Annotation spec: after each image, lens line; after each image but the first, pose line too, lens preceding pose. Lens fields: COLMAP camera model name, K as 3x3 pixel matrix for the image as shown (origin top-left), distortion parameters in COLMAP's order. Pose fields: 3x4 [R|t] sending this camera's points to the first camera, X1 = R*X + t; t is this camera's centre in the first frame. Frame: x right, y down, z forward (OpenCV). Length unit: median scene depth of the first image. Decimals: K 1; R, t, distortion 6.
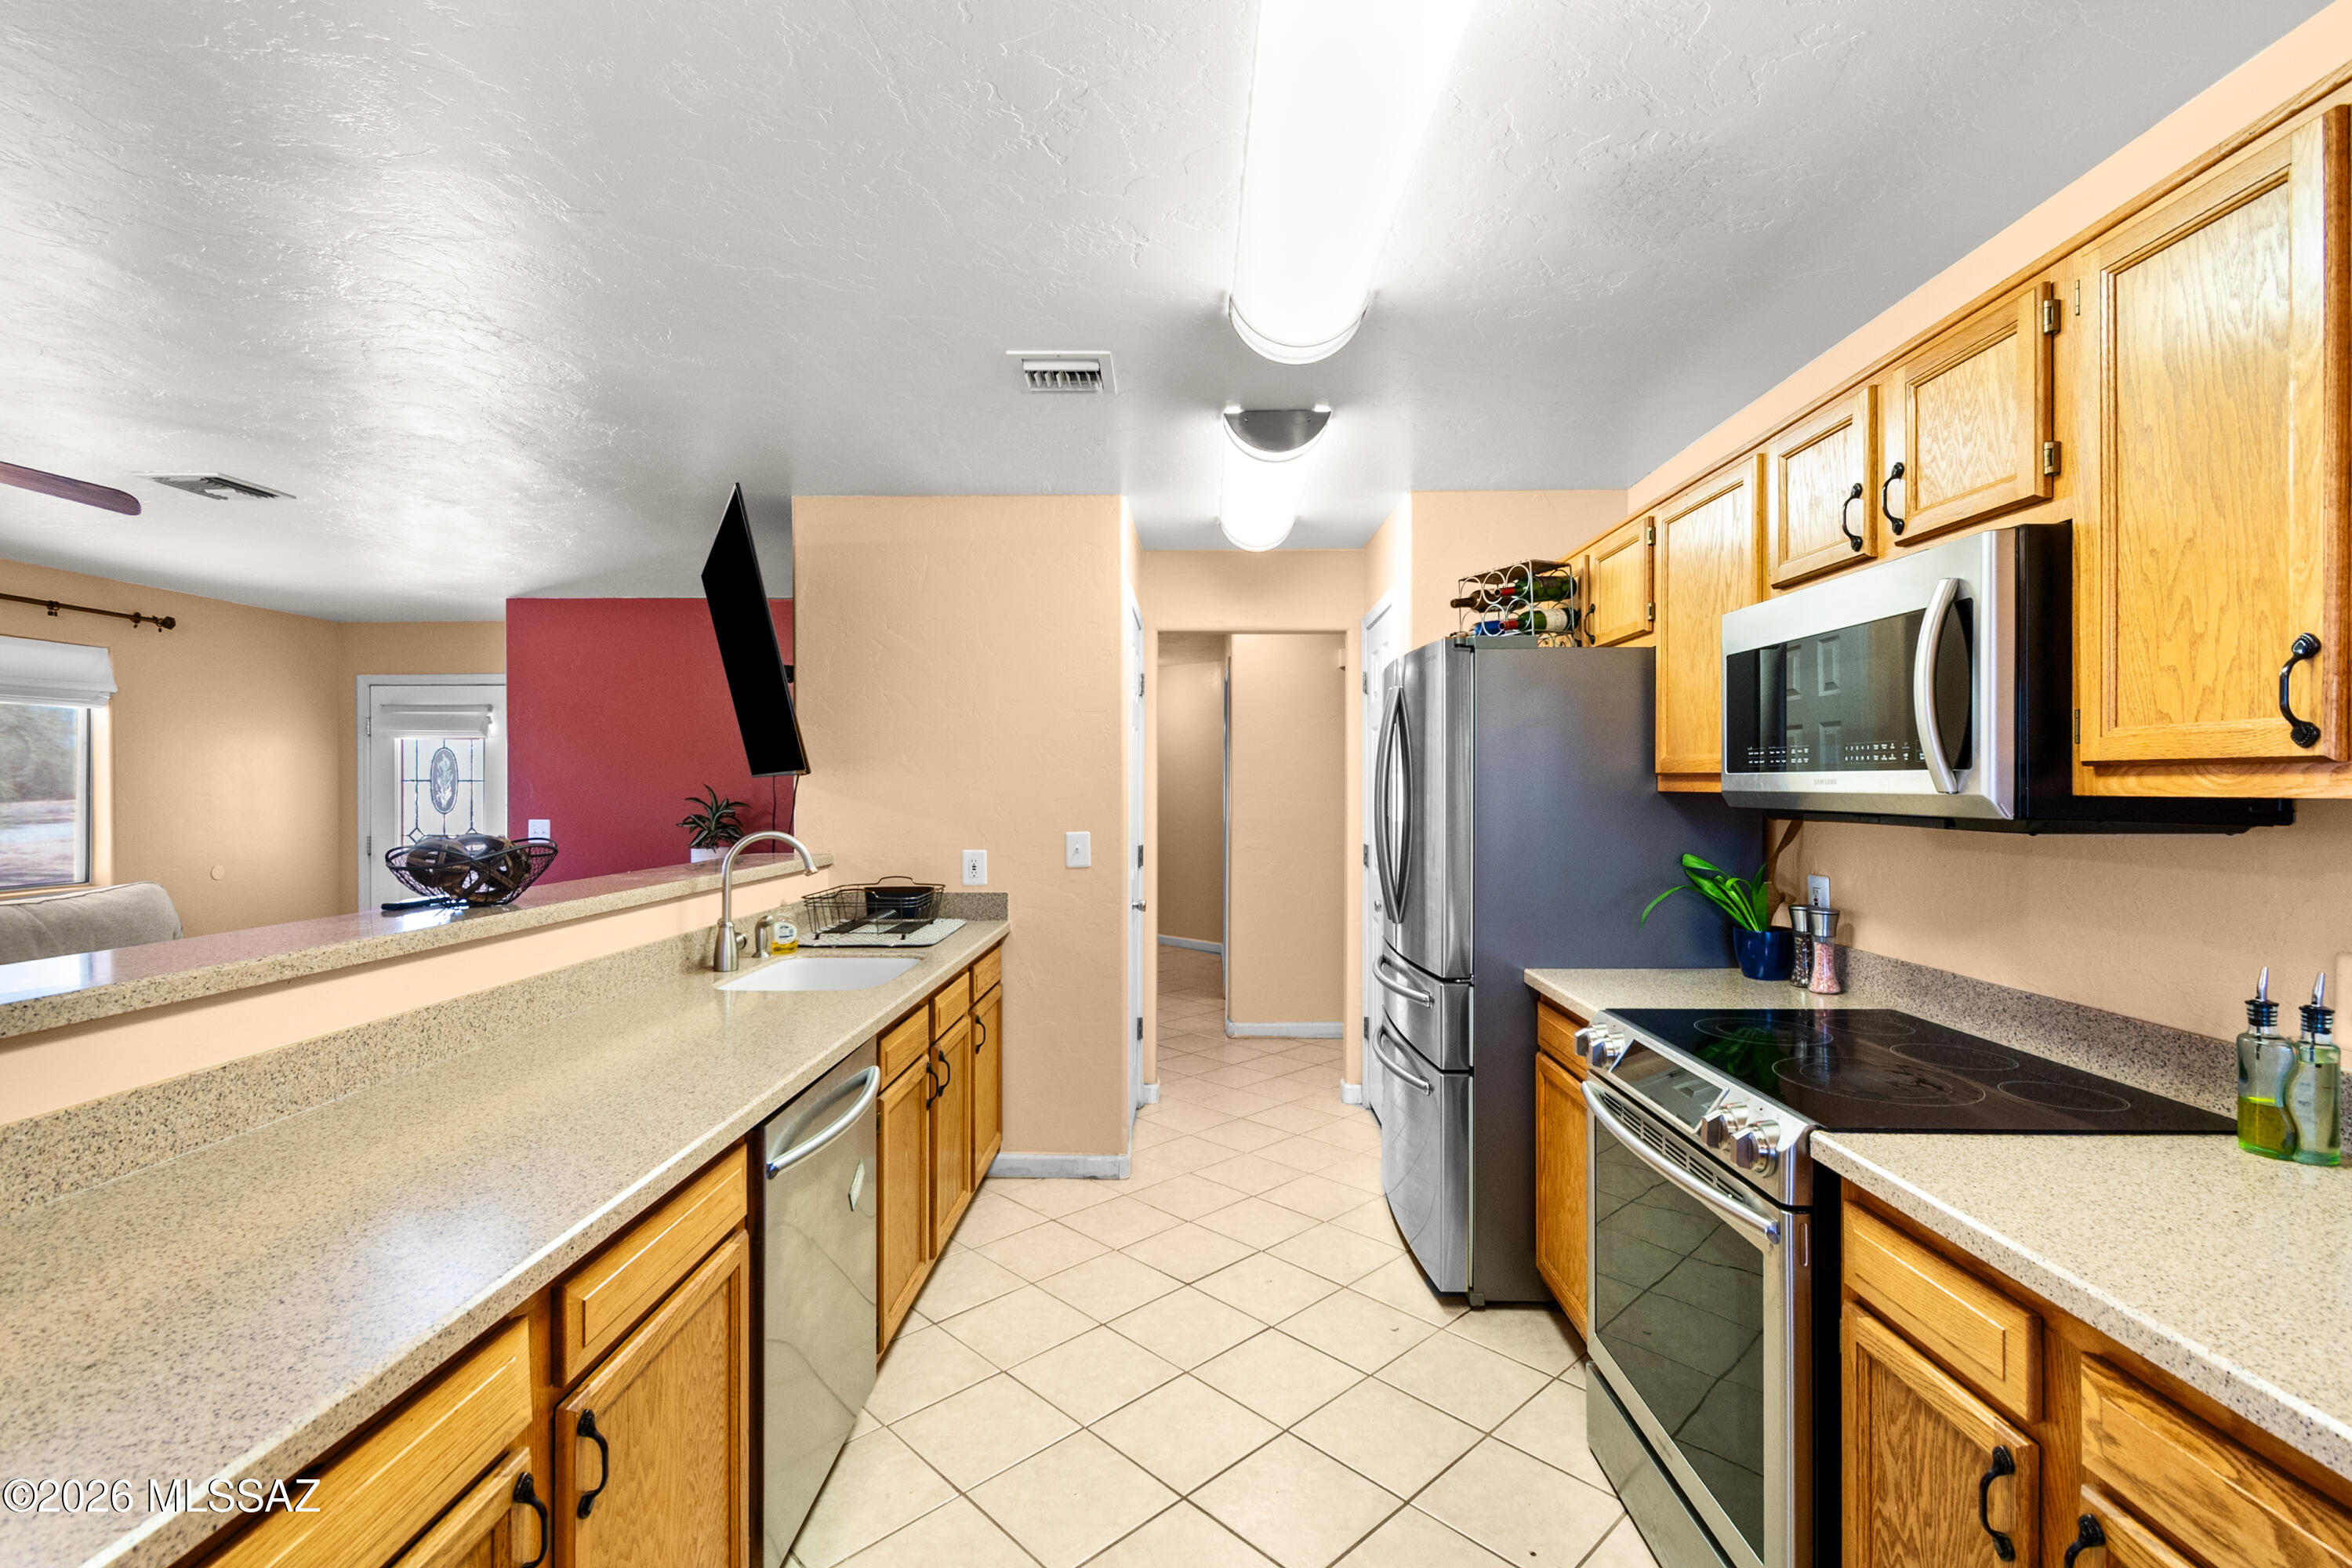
lens RADIAL K [[1059.5, 0, 1170.3], [0, 1059.5, 787.1], [0, 0, 1]] dist [0.009849, -0.004859]
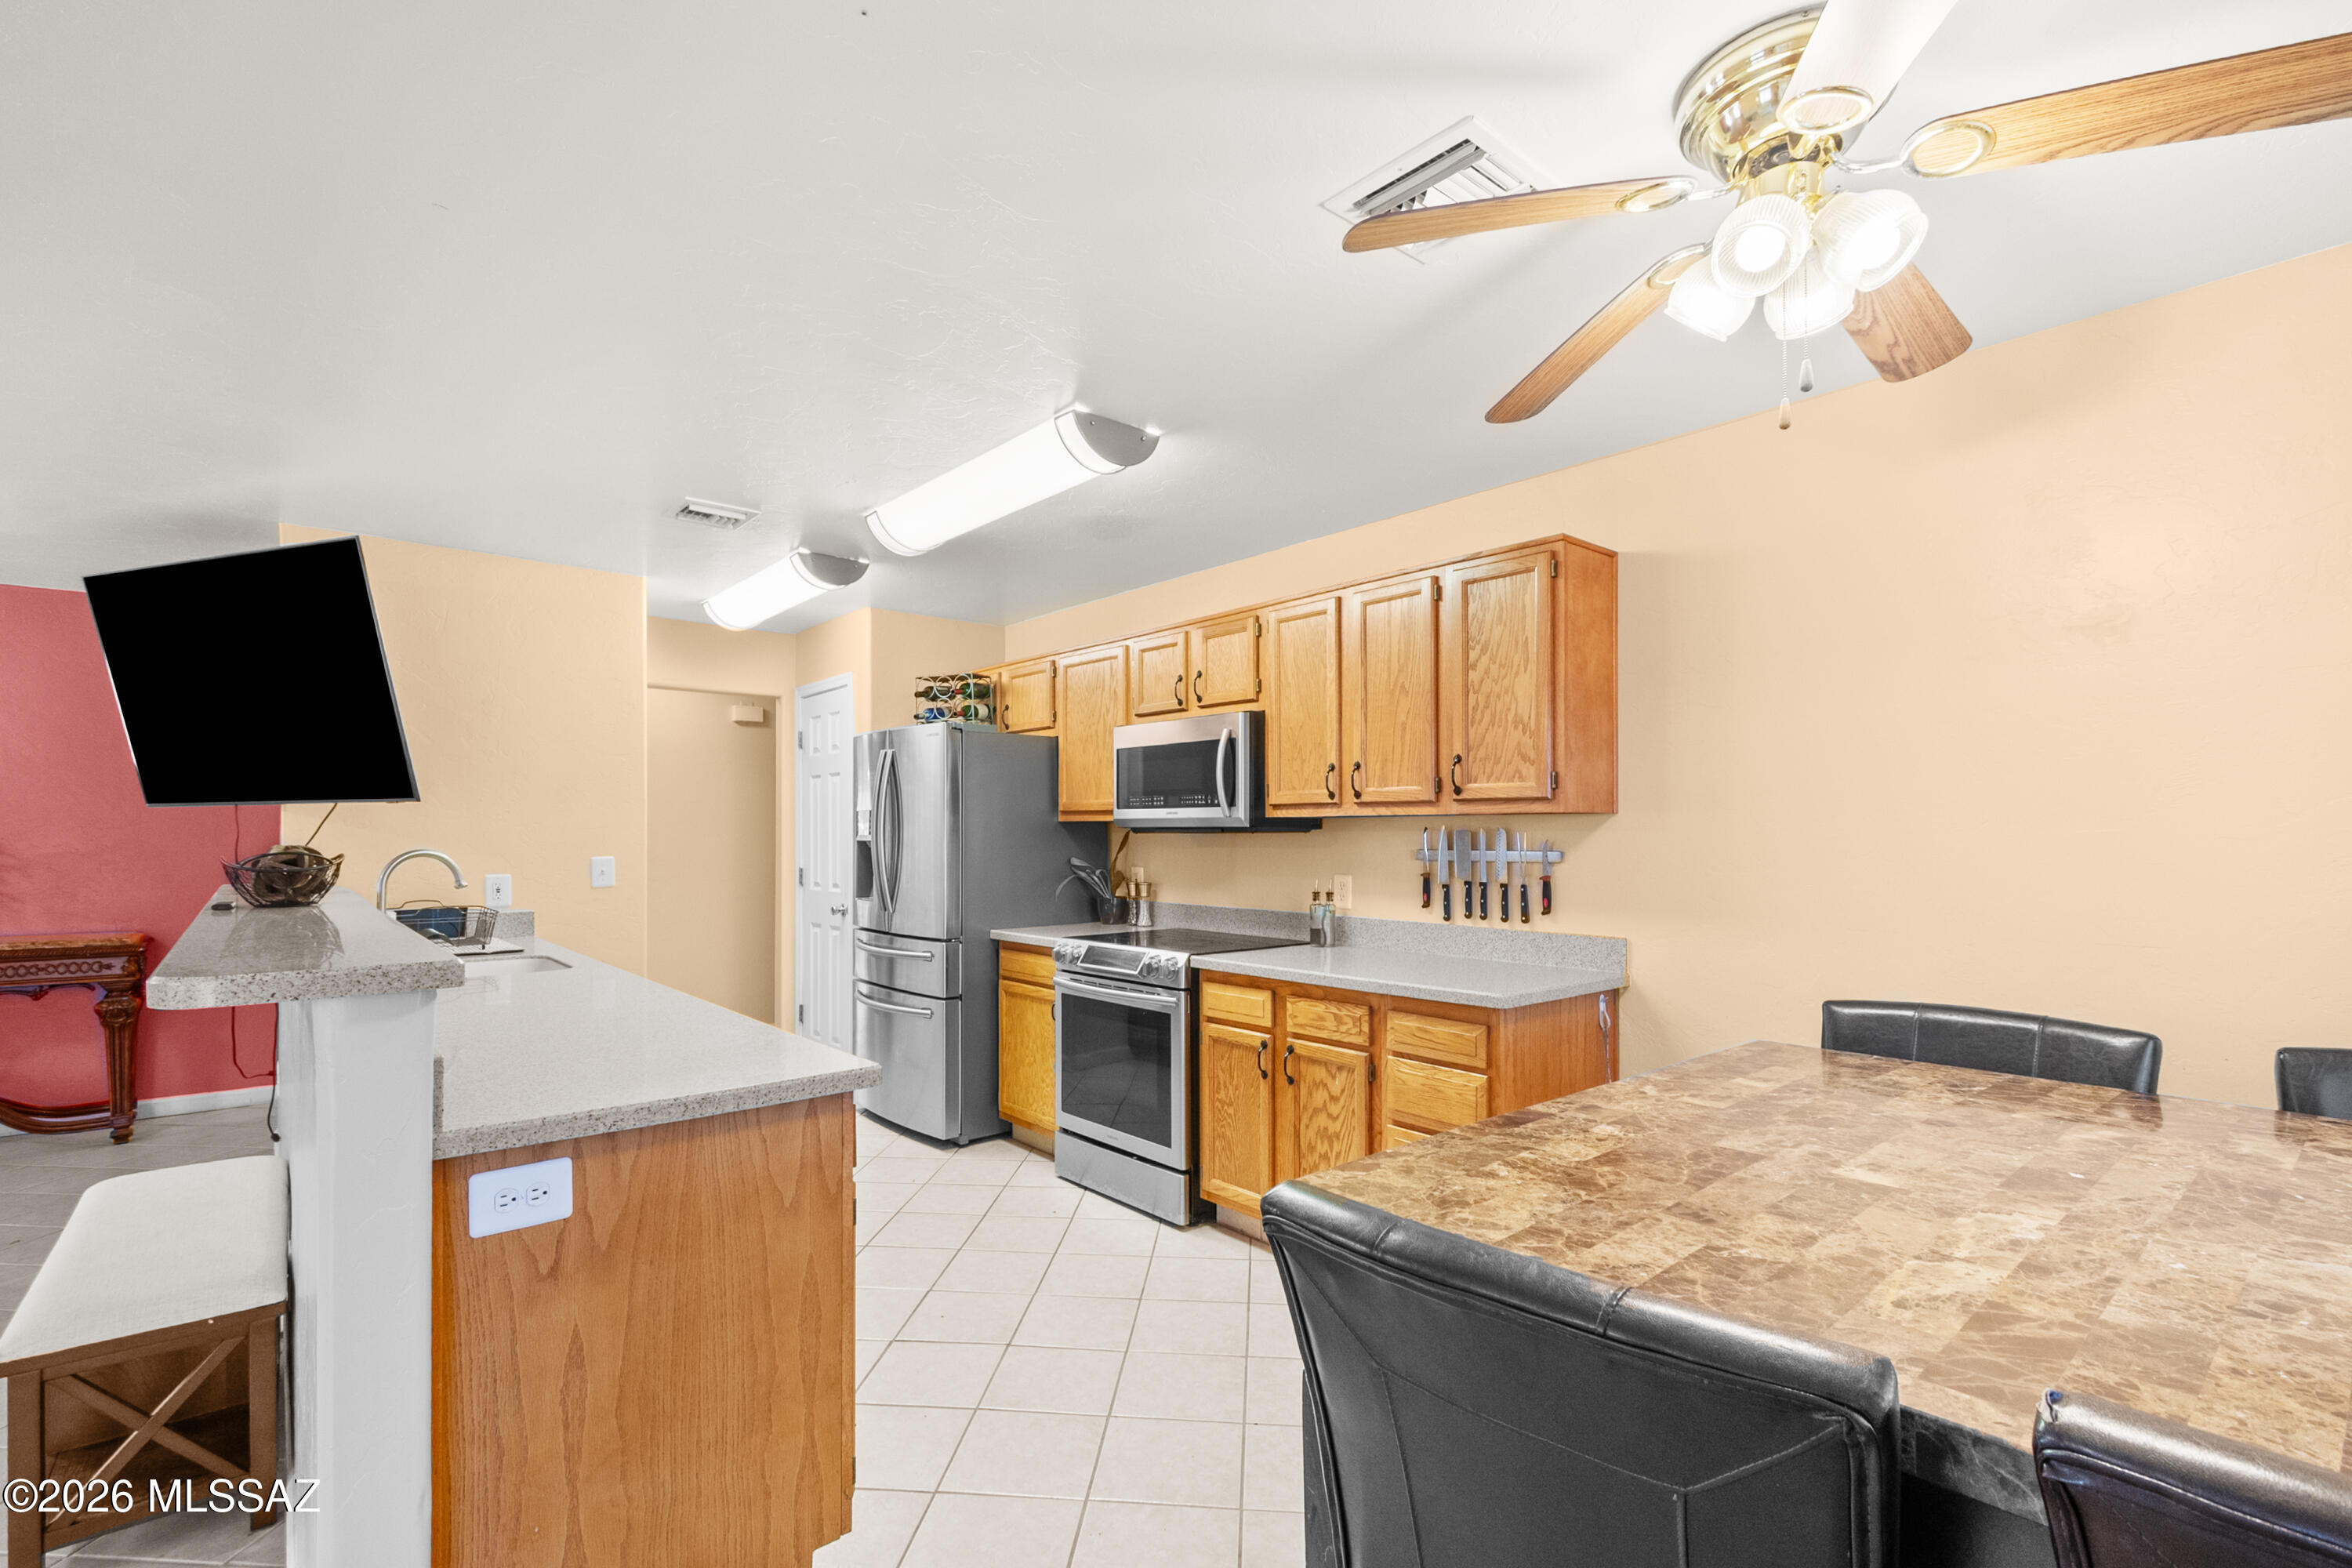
lens RADIAL K [[1059.5, 0, 1182.2], [0, 1059.5, 829.8], [0, 0, 1]] dist [0.009849, -0.004859]
pose [[0.743257, 0.002273, 0.669002, -0.698725], [0.001509, 0.999986, -0.005074, 0.034710], [-0.669004, 0.004780, 0.743243, -0.529759]]
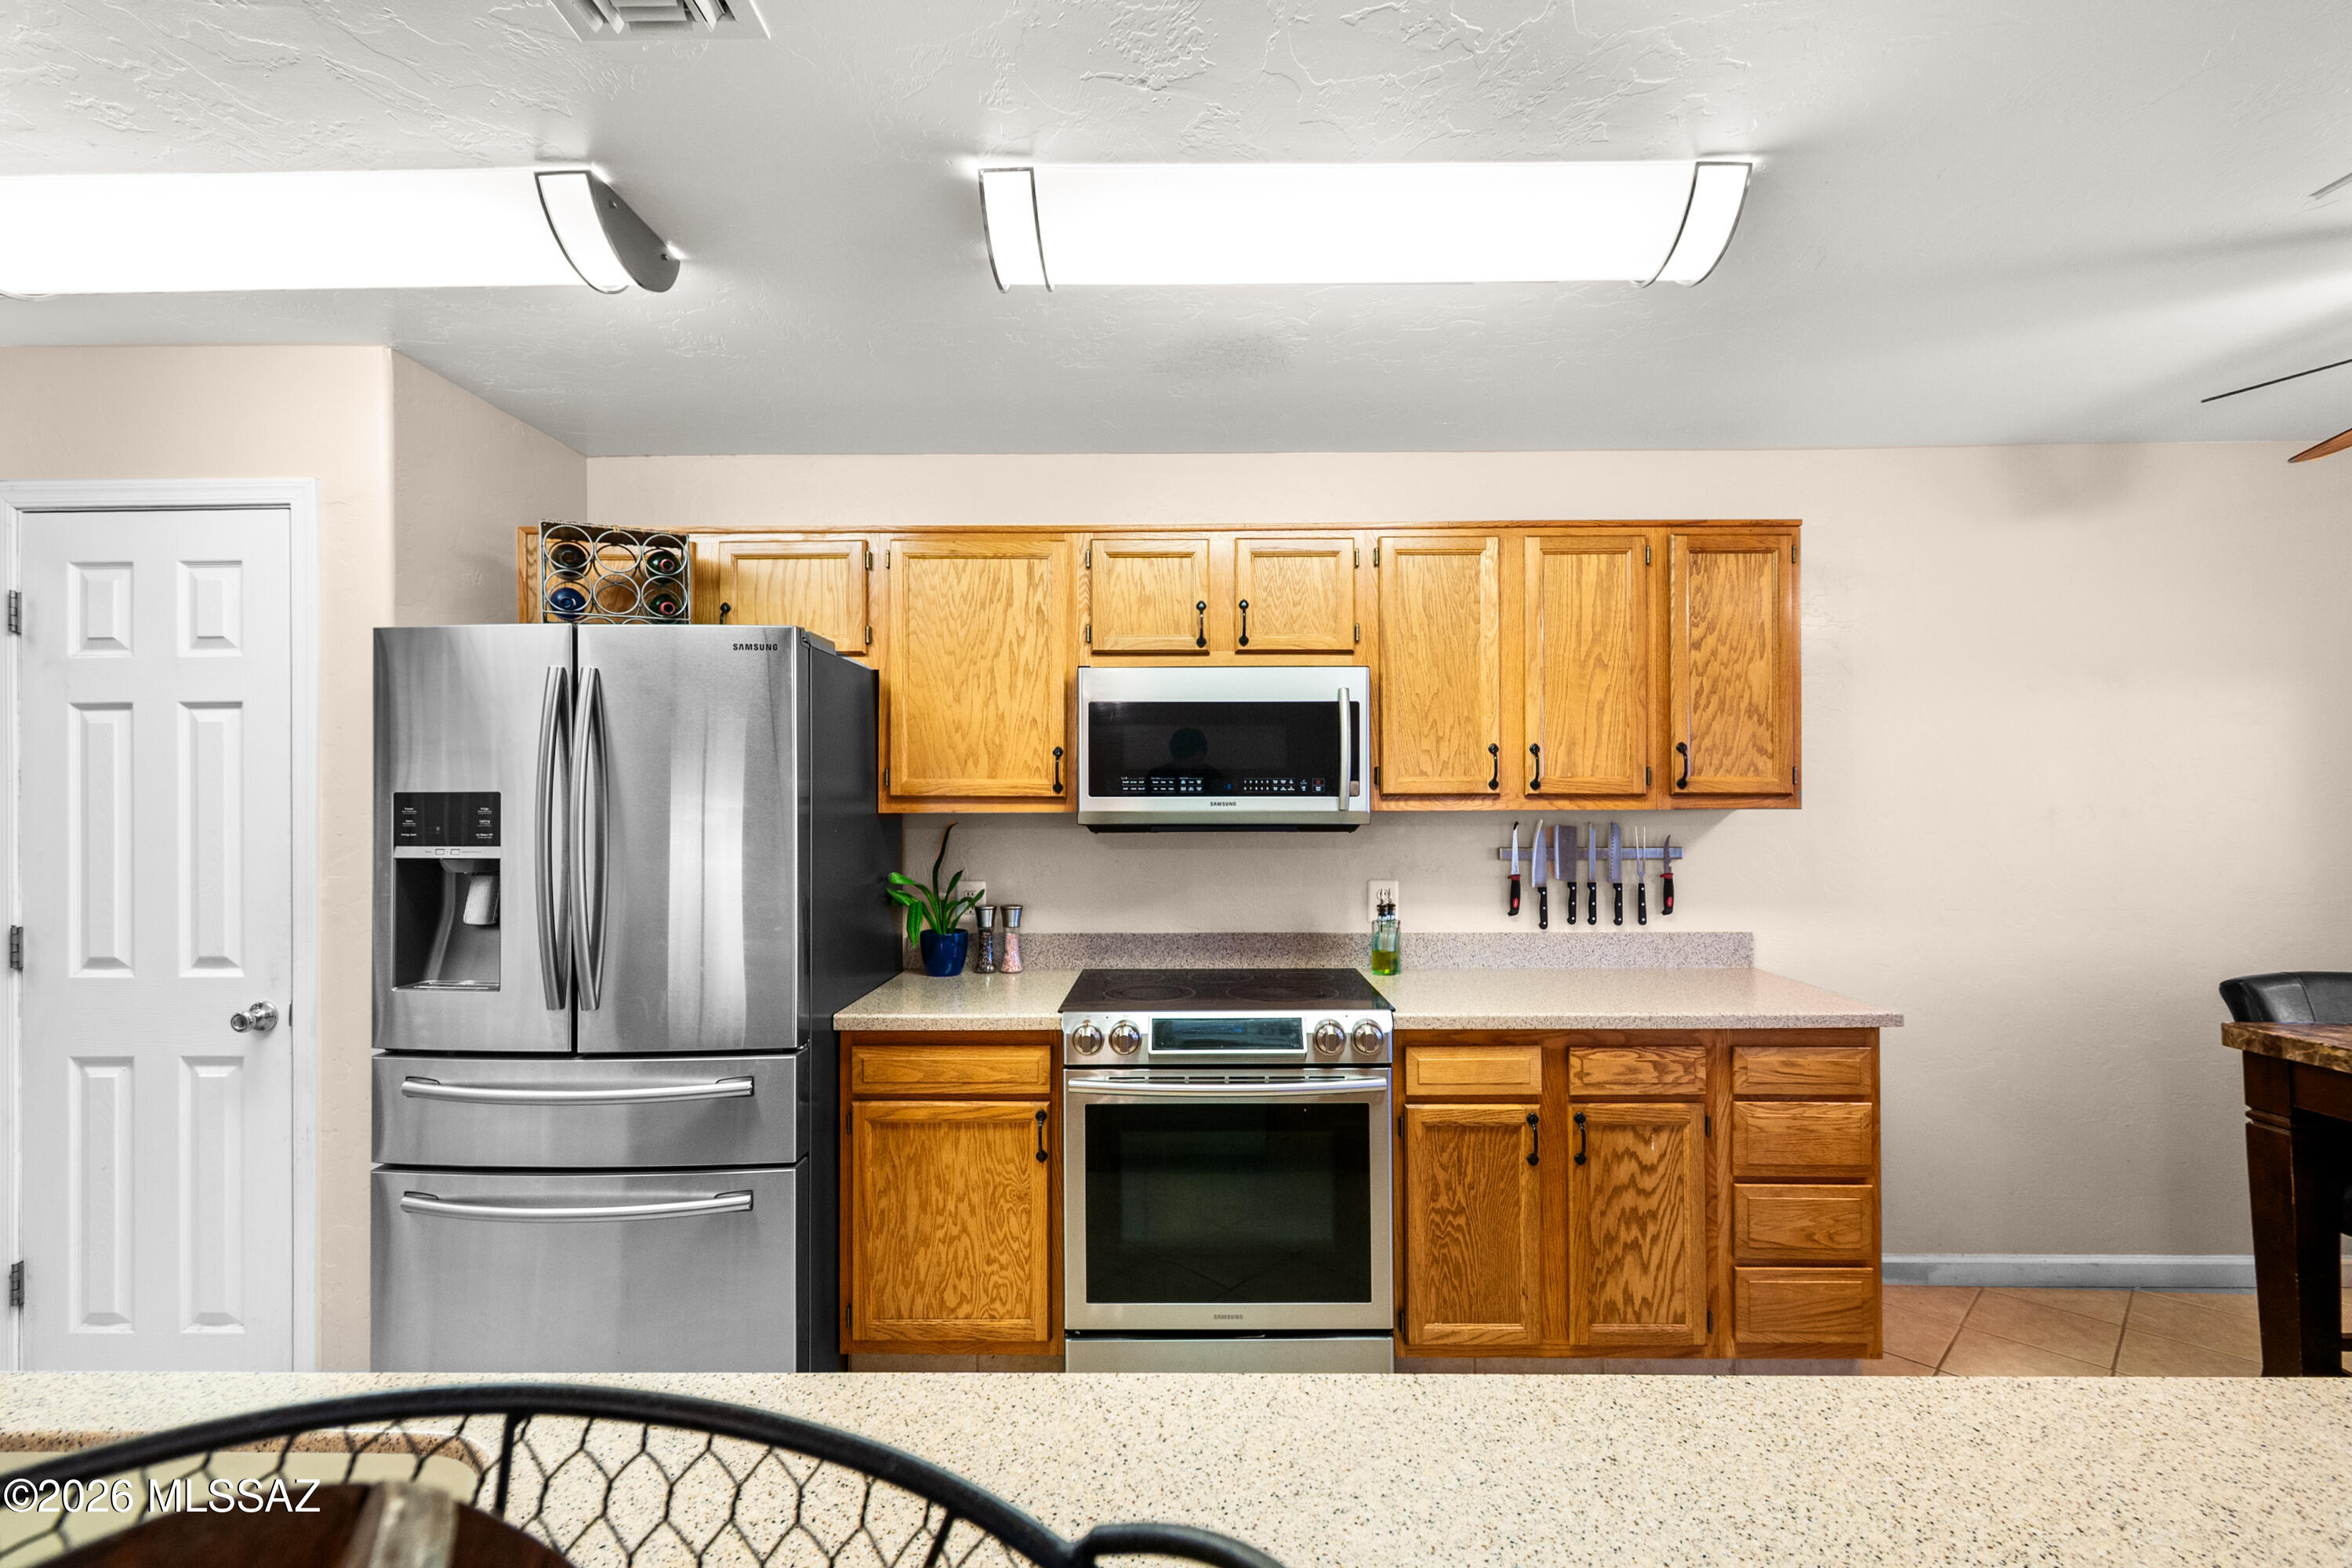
lens RADIAL K [[1059.5, 0, 1180.9], [0, 1059.5, 793.0], [0, 0, 1]] dist [0.009849, -0.004859]
pose [[-0.010939, 0.007395, 0.999913, -0.728499], [0.005176, 0.999960, -0.007339, -0.007996], [-0.999927, 0.005095, -0.010977, 0.926714]]
